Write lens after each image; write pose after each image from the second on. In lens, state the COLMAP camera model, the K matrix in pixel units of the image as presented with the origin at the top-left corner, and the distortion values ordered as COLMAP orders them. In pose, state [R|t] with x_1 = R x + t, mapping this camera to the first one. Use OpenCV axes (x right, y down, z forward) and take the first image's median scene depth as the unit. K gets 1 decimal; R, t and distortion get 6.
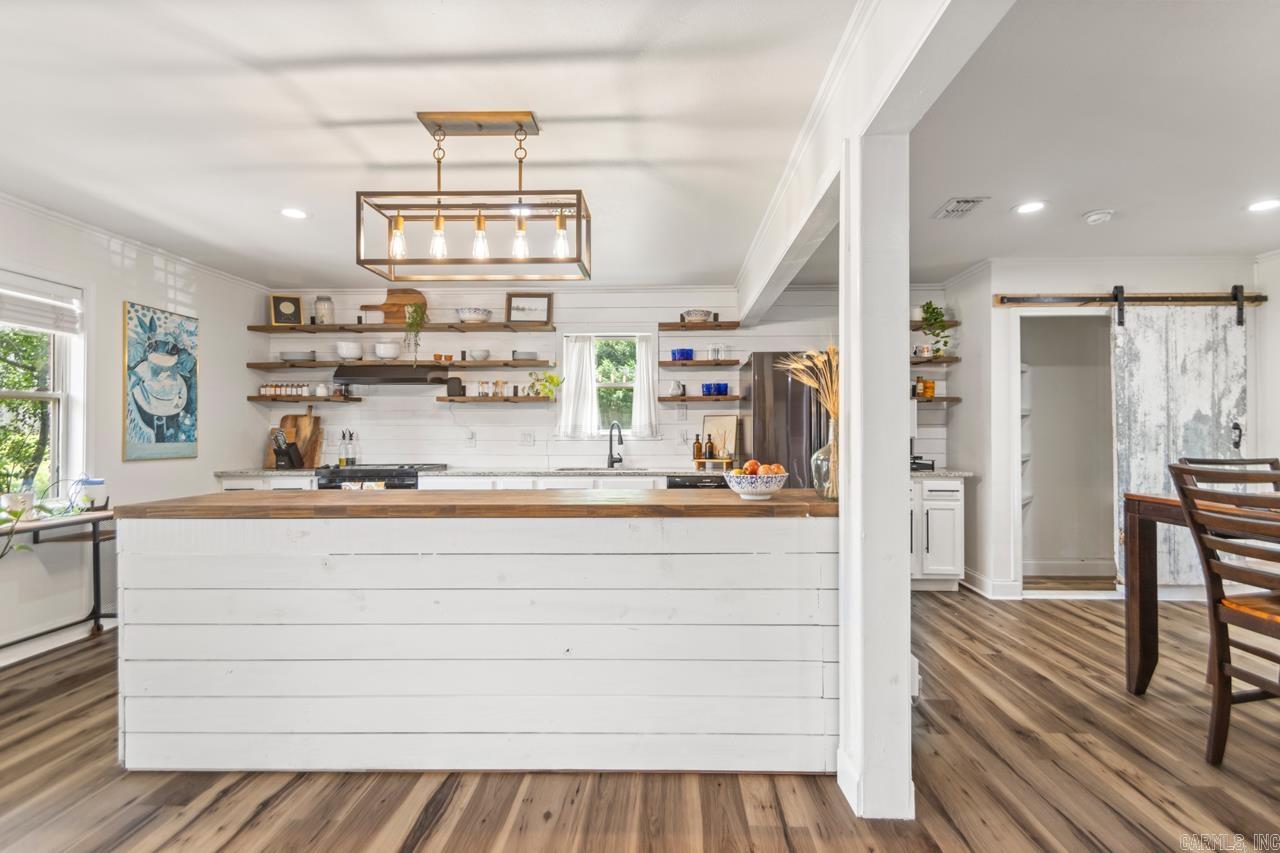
lens RADIAL K [[604.7, 0, 646.7], [0, 604.7, 424.8], [0, 0, 1]] dist [0.013020, -0.005741]
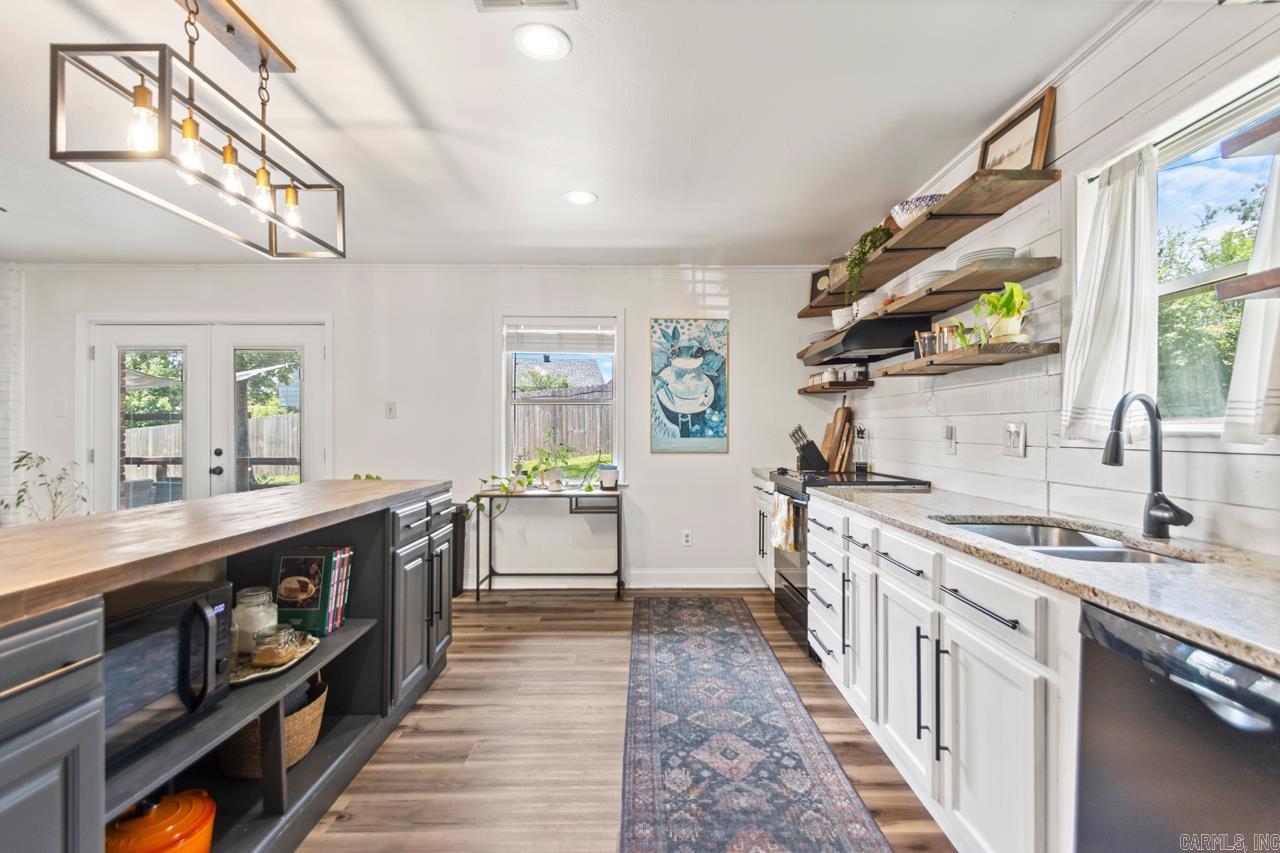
lens RADIAL K [[604.7, 0, 639.4], [0, 604.7, 430.7], [0, 0, 1]] dist [0.013020, -0.005741]
pose [[0.040408, 0.002229, -0.999181, 0.306643], [0.013339, 0.999907, 0.002770, 0.012592], [0.999094, -0.013440, 0.040374, 0.857556]]
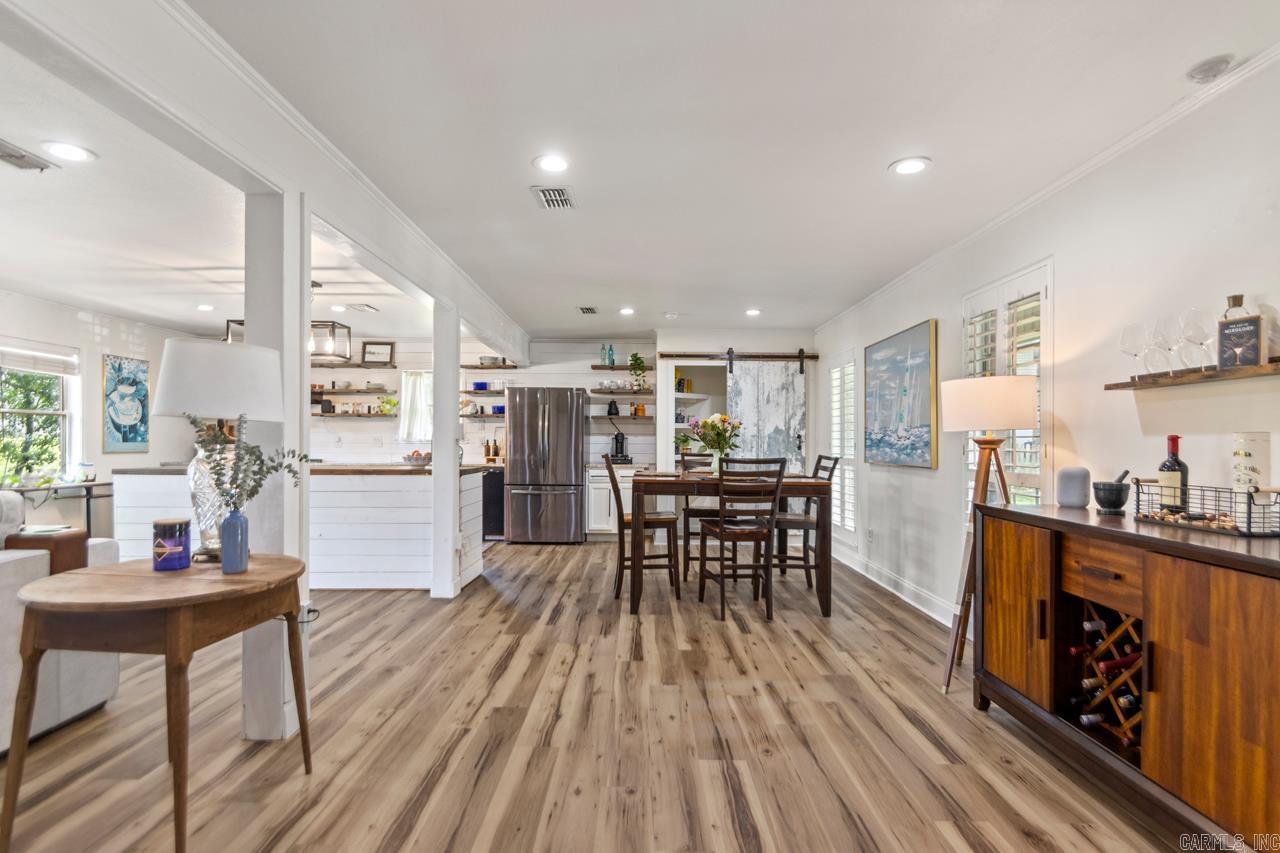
lens RADIAL K [[624.1, 0, 630.2], [0, 624.1, 442.3], [0, 0, 1]] dist [0.009068, -0.001165]
pose [[0.999804, 0.006588, 0.018682, 0.479604], [-0.006862, 0.999870, 0.014621, -0.002590], [-0.018583, -0.014746, 0.999719, -0.650784]]
